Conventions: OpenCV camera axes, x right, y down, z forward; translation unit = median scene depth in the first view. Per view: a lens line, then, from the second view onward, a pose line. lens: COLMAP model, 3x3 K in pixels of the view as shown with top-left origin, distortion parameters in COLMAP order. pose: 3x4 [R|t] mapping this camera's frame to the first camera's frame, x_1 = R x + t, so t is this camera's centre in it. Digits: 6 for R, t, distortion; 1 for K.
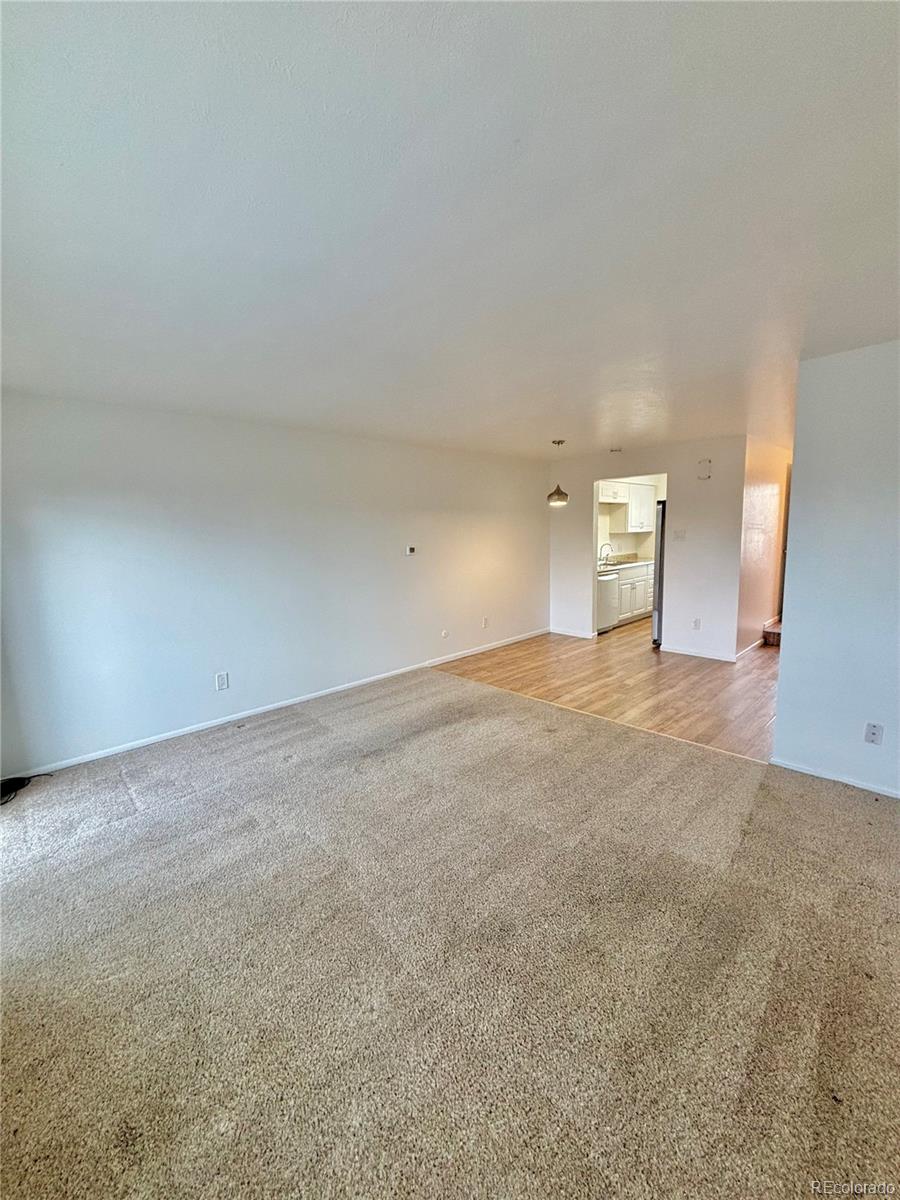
lens RADIAL K [[487.1, 0, 445.8], [0, 487.1, 596.0], [0, 0, 1]] dist [0.001892, -0.000160]
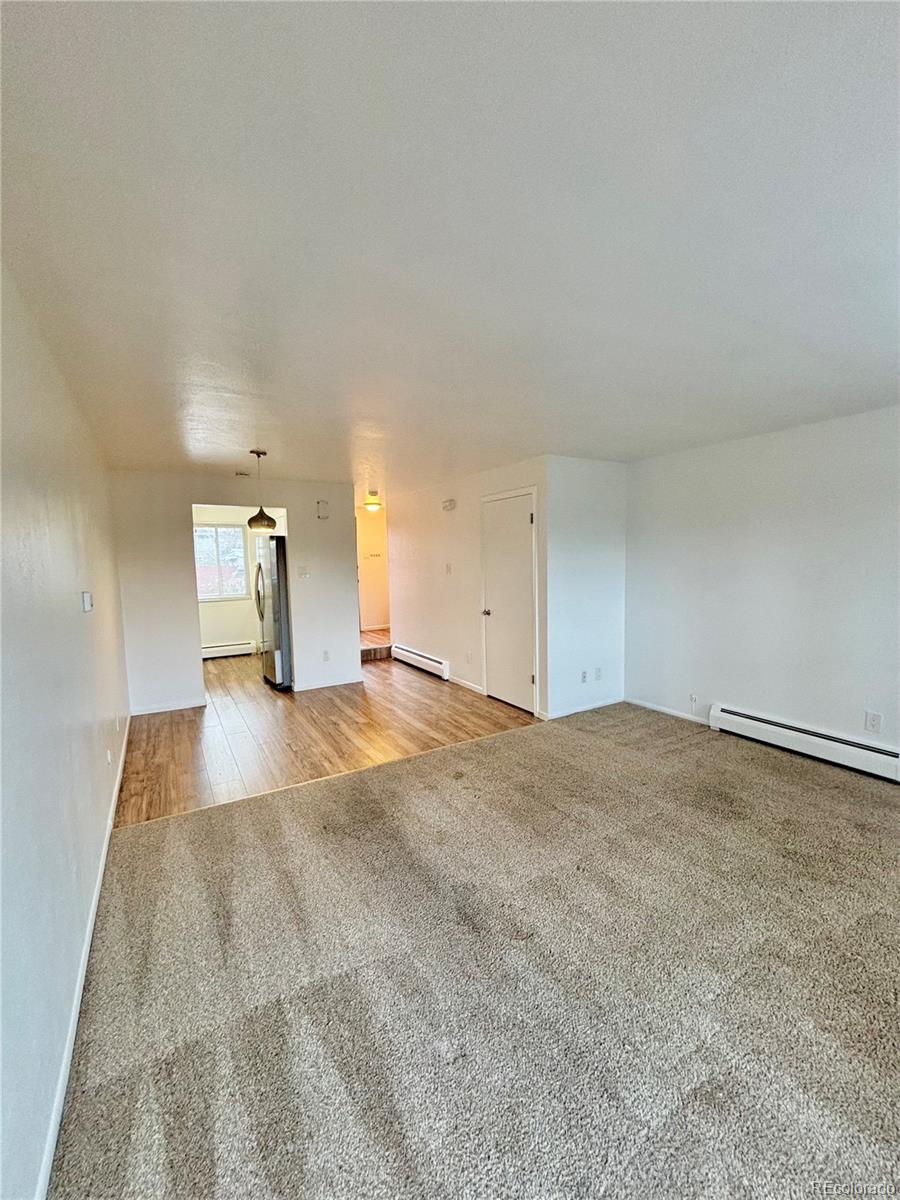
lens RADIAL K [[487.1, 0, 445.8], [0, 487.1, 596.0], [0, 0, 1]] dist [0.001892, -0.000160]
pose [[0.227797, -0.063146, 0.971659, -0.594004], [0.148630, 0.988456, 0.029393, -0.082557], [-0.962298, 0.137722, 0.234553, 0.675385]]
